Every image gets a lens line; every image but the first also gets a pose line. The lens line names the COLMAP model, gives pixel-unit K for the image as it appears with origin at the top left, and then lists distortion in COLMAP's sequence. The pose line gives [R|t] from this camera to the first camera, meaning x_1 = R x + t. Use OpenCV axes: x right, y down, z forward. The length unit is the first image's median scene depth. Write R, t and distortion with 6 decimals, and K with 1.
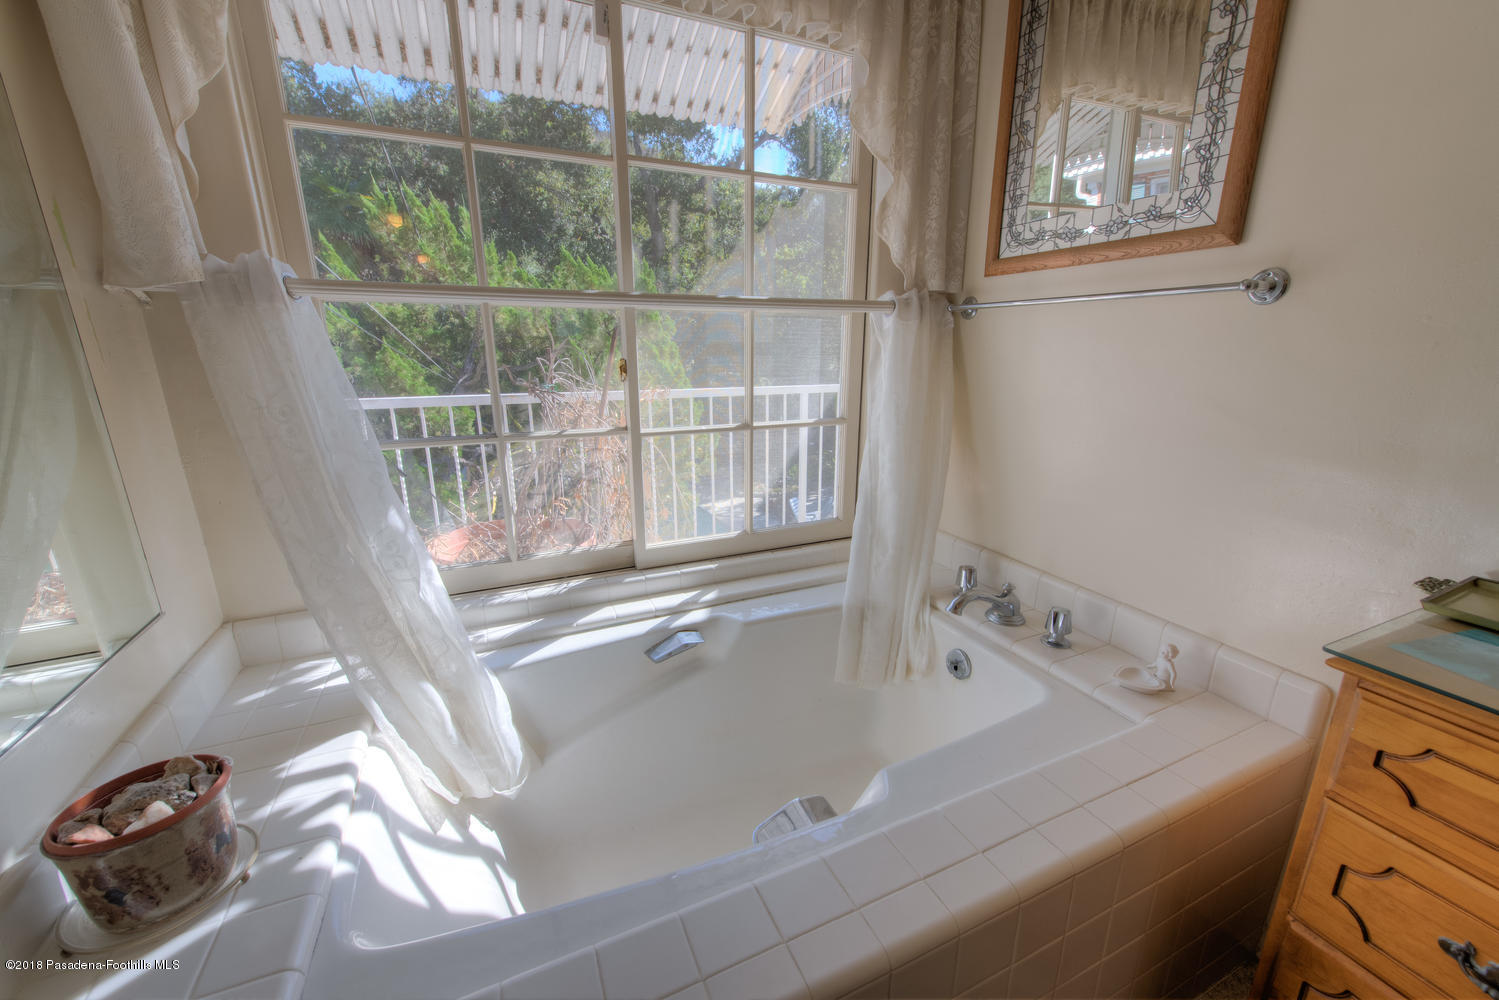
lens RADIAL K [[589.7, 0, 745.2], [0, 589.7, 500.7], [0, 0, 1]] dist [0.002237, 0.000122]
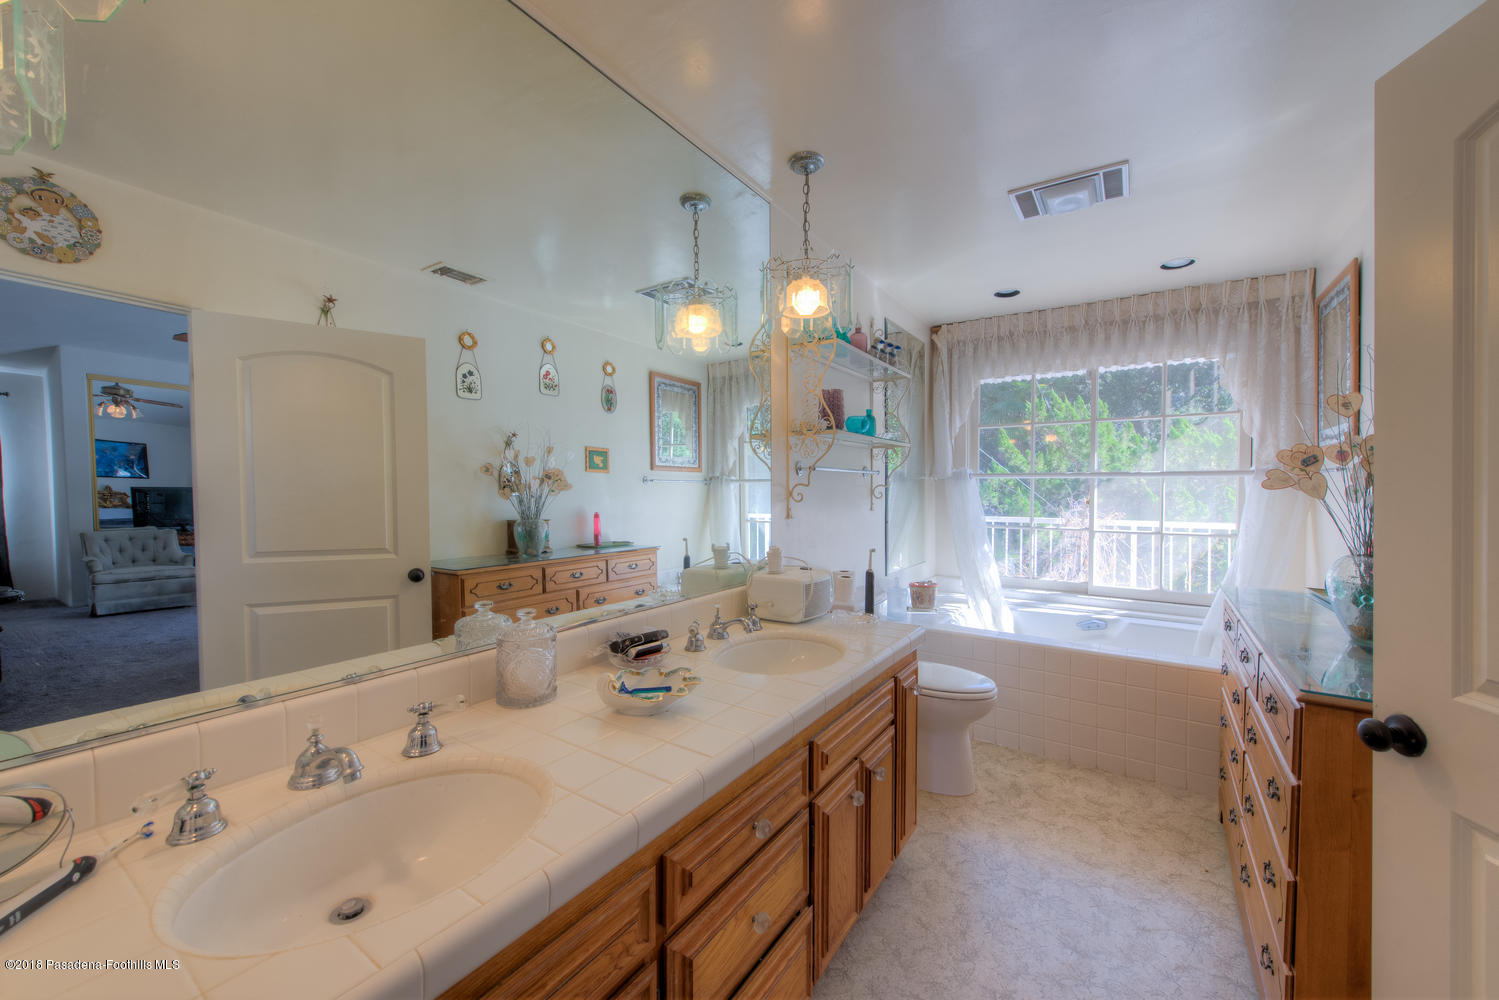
lens RADIAL K [[589.7, 0, 743.9], [0, 589.7, 496.6], [0, 0, 1]] dist [0.002237, 0.000122]
pose [[0.530834, 0.019934, -0.847241, 1.057210], [-0.225768, 0.966922, -0.118704, 0.339390], [0.816850, 0.254292, 0.517775, -1.339535]]
